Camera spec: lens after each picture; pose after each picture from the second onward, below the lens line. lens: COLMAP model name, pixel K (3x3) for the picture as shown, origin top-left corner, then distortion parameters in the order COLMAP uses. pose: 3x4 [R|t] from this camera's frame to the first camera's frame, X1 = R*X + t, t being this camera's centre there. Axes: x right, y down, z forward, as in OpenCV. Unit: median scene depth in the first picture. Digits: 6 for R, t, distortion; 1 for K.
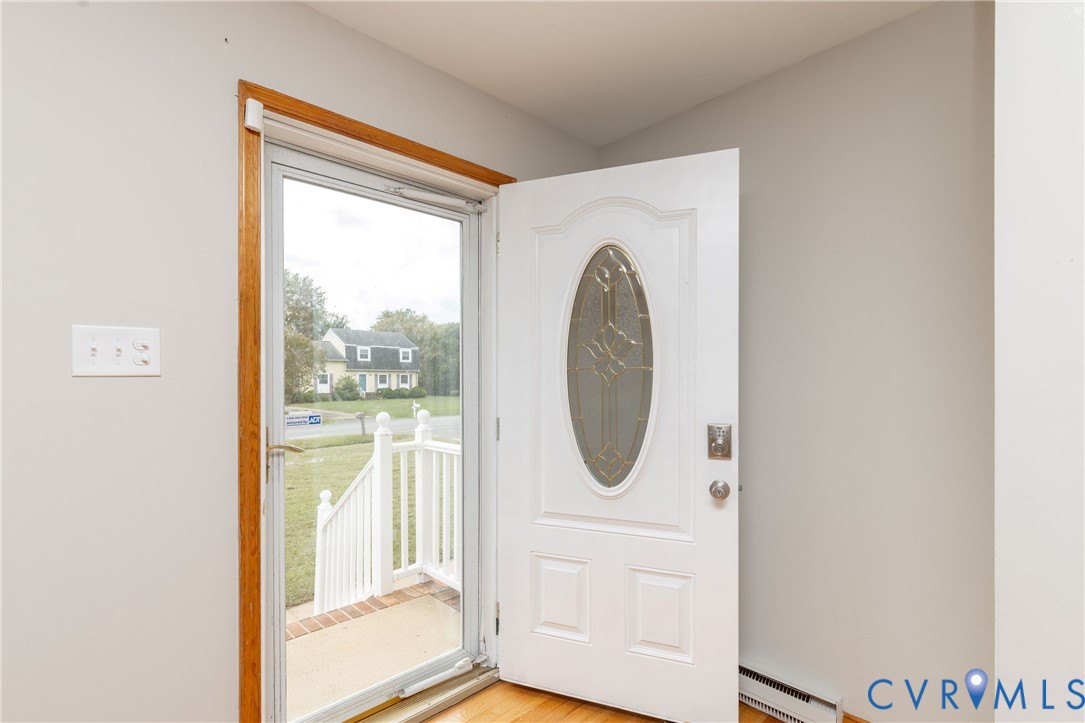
lens RADIAL K [[493.7, 0, 544.5], [0, 493.7, 380.0], [0, 0, 1]] dist [-0.000433, 0.001527]
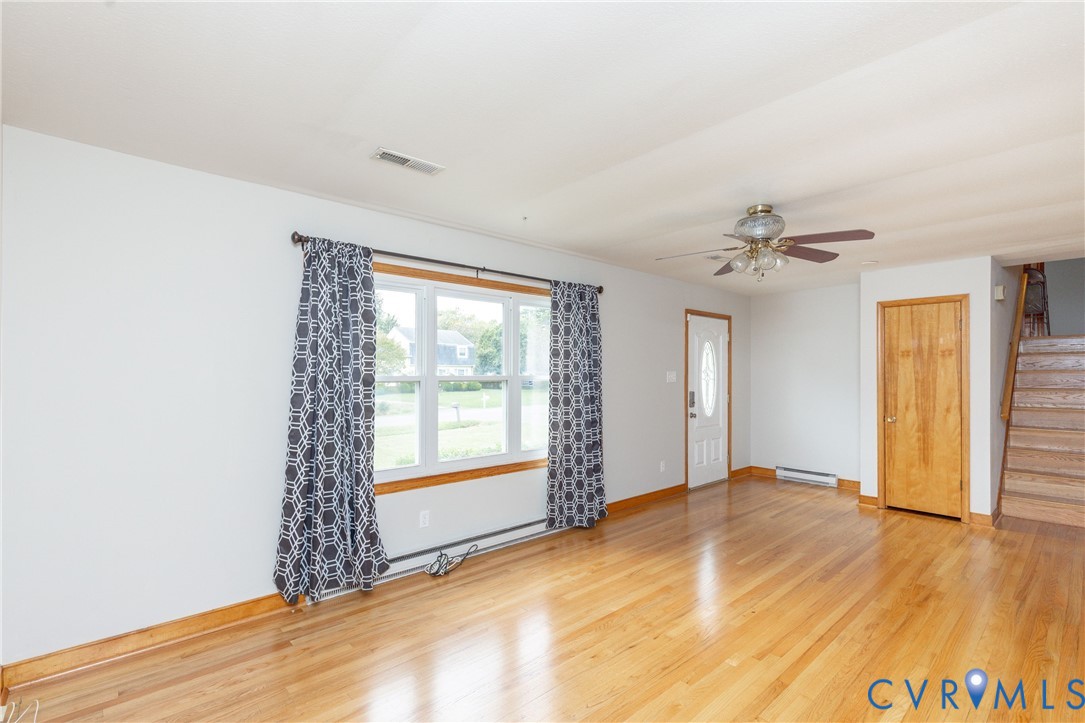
lens RADIAL K [[493.7, 0, 550.5], [0, 493.7, 371.8], [0, 0, 1]] dist [-0.000433, 0.001527]
pose [[0.996799, 0.000188, -0.079949, -1.382615], [-0.000377, 0.999997, -0.002349, -0.080376], [0.079948, 0.002371, 0.996796, -3.089745]]
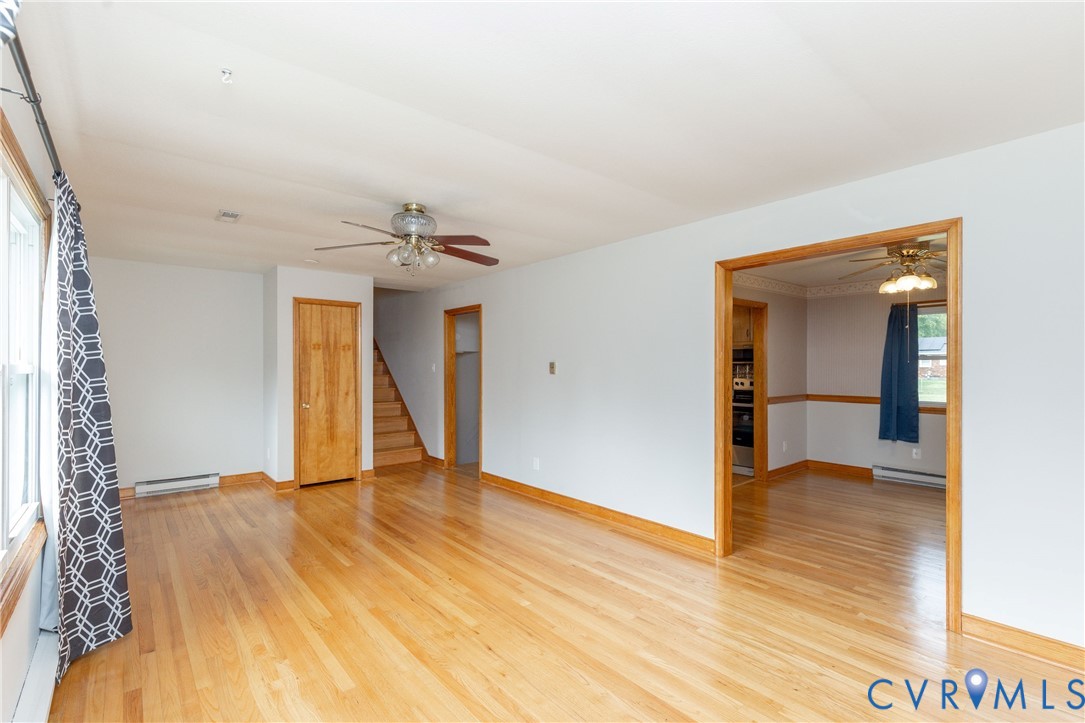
lens RADIAL K [[493.7, 0, 542.0], [0, 493.7, 366.8], [0, 0, 1]] dist [-0.000433, 0.001527]
pose [[0.113765, 0.002479, 0.993505, -2.874363], [-0.005621, 0.999982, -0.001851, -0.059337], [-0.993492, -0.005373, 0.113777, -1.679000]]
